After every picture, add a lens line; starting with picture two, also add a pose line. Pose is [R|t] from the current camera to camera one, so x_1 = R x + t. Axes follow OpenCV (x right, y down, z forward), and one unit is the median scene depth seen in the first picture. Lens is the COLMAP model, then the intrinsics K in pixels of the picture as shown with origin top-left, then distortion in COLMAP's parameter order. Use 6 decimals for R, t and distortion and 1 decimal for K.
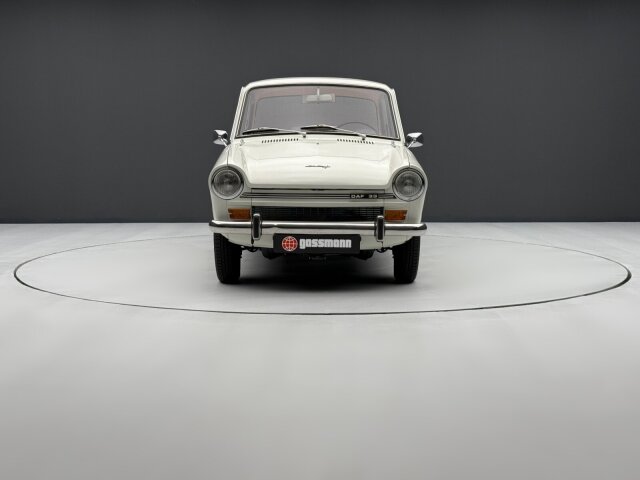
lens RADIAL K [[915.4, 0, 320.0], [0, 915.4, 240.0], [0, 0, 1]] dist [0.091966, 0.032507]
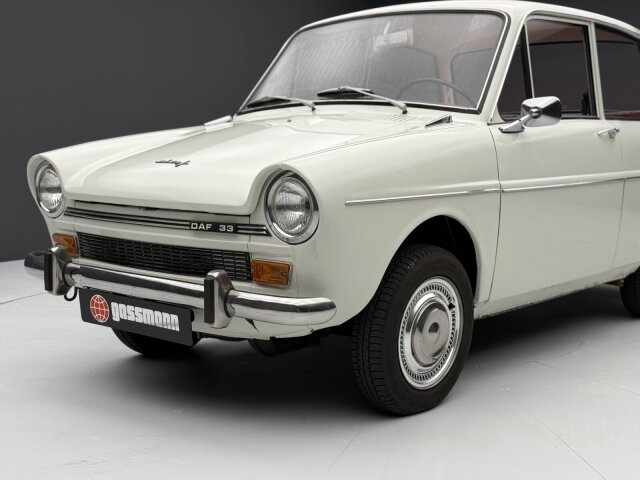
lens RADIAL K [[915.4, 0, 320.0], [0, 915.4, 240.0], [0, 0, 1]] dist [0.091966, 0.032507]
pose [[0.771974, 0.068759, -0.631925, 0.395046], [-0.063395, 0.997504, 0.031092, -0.059526], [0.632485, 0.016059, 0.774406, 0.663287]]
